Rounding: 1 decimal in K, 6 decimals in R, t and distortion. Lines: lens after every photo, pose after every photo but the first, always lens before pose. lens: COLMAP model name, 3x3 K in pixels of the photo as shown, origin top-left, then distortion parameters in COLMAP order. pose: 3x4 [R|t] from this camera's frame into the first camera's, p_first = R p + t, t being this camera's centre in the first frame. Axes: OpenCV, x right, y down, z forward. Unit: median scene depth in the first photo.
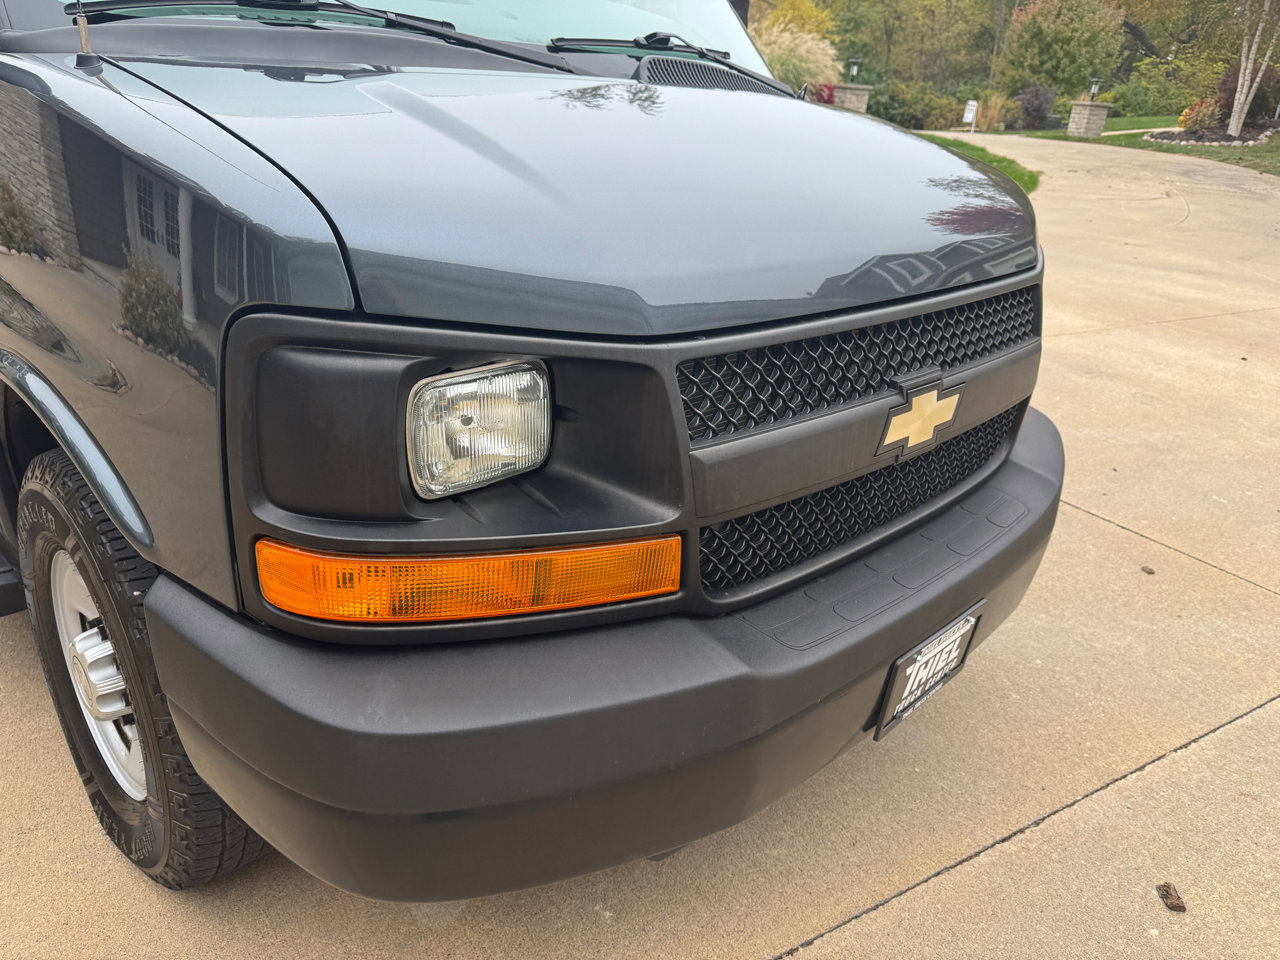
lens RADIAL K [[933.6, 0, 640.0], [0, 933.6, 480.0], [0, 0, 1]] dist [0.018200, -0.014513]
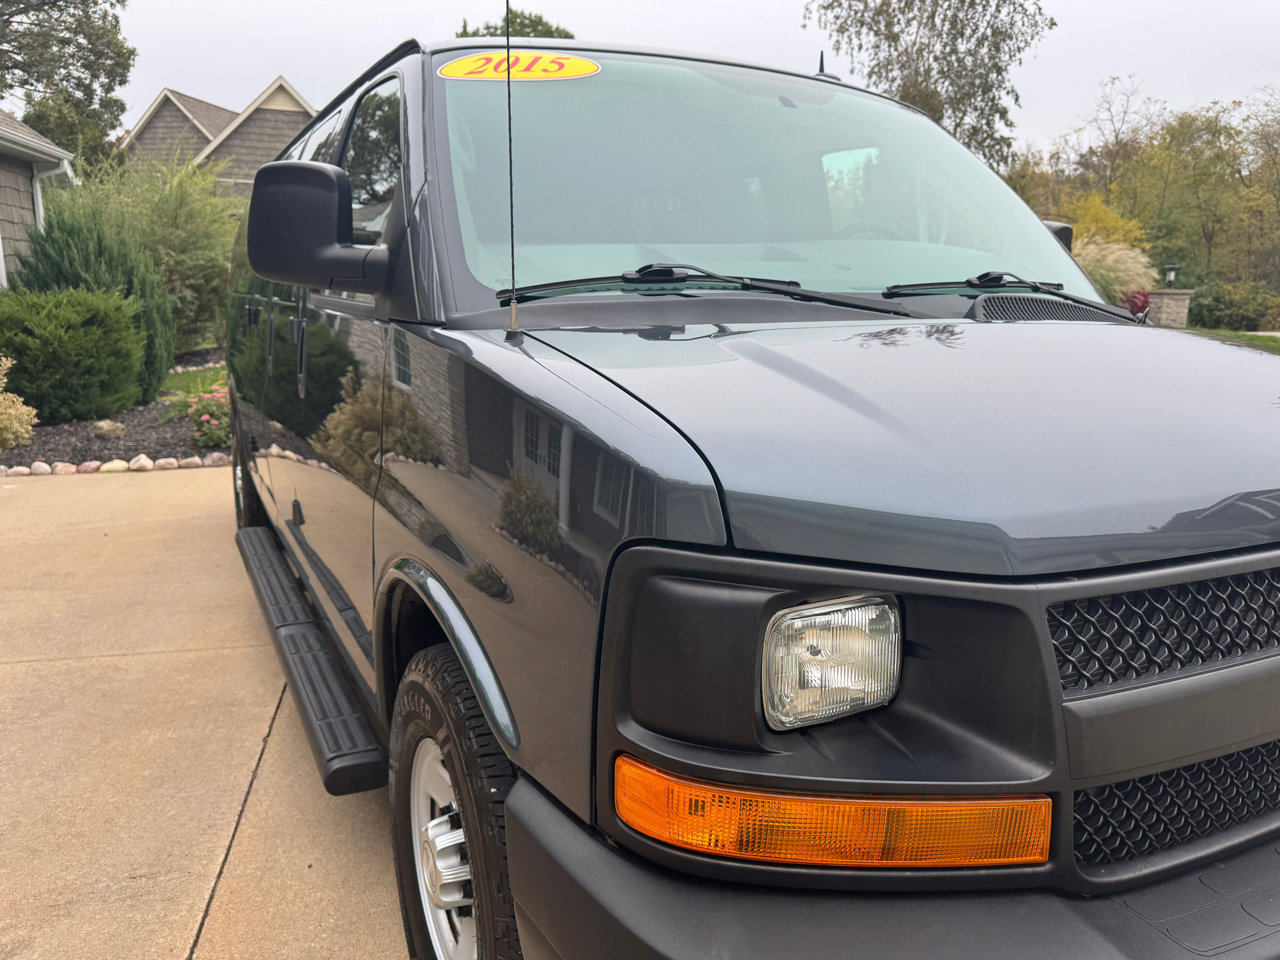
lens RADIAL K [[916.4, 0, 606.0], [0, 916.4, 460.0], [0, 0, 1]] dist [0.074038, -0.089288]
pose [[0.944753, 0.000055, -0.327785, -0.010821], [-0.077768, 0.971485, -0.223983, -0.003517], [0.318426, 0.237100, 0.917817, -0.005164]]
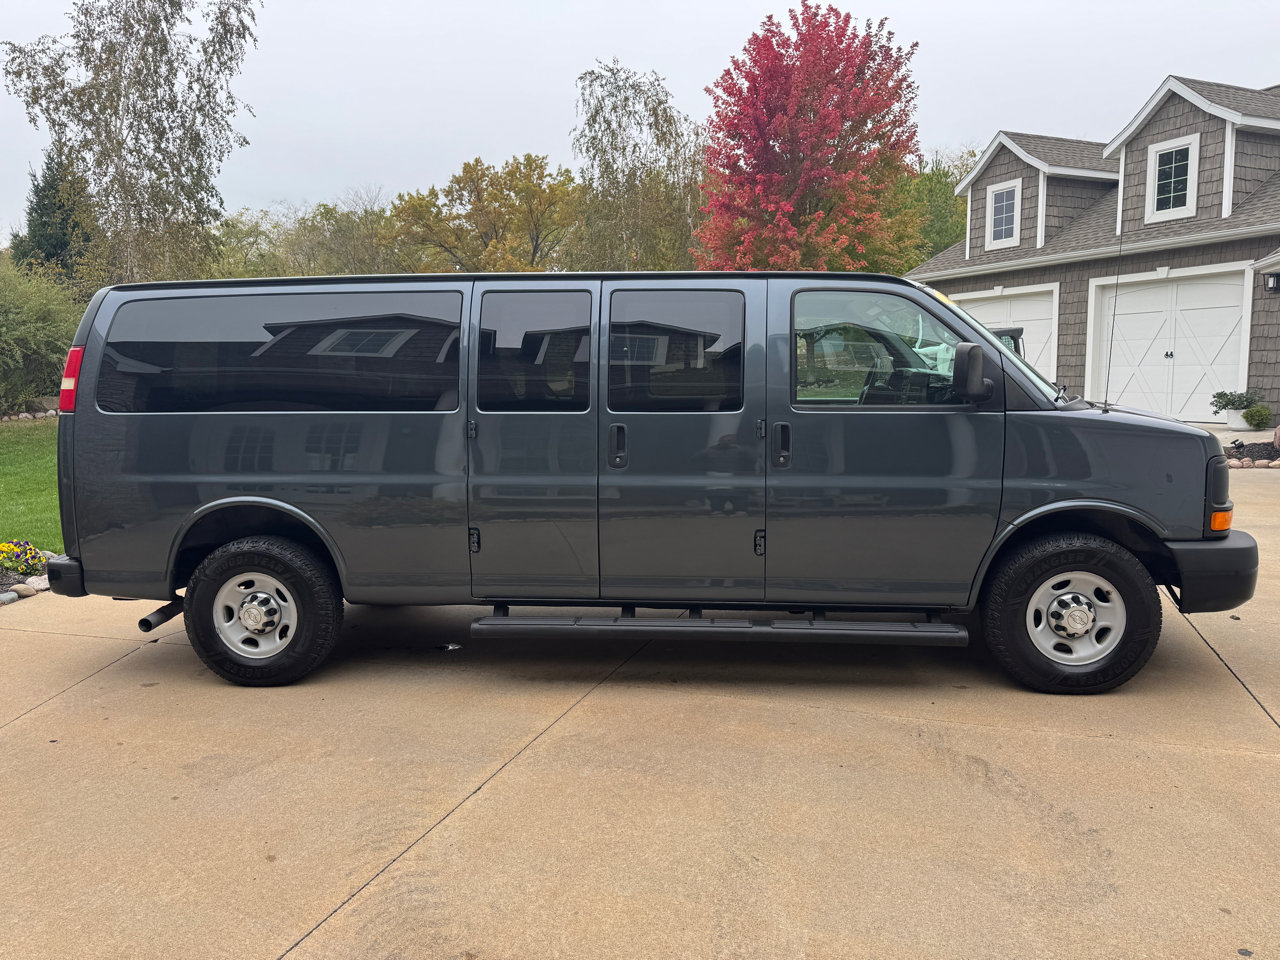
lens RADIAL K [[905.3, 0, 639.9], [0, 905.3, 485.1], [0, 0, 1]] dist [0.054127, -0.057118]
pose [[0.778713, -0.158660, 0.606987, -0.661217], [0.310310, 0.938267, -0.152847, -0.030449], [-0.545265, 0.307378, 0.779875, -0.106015]]
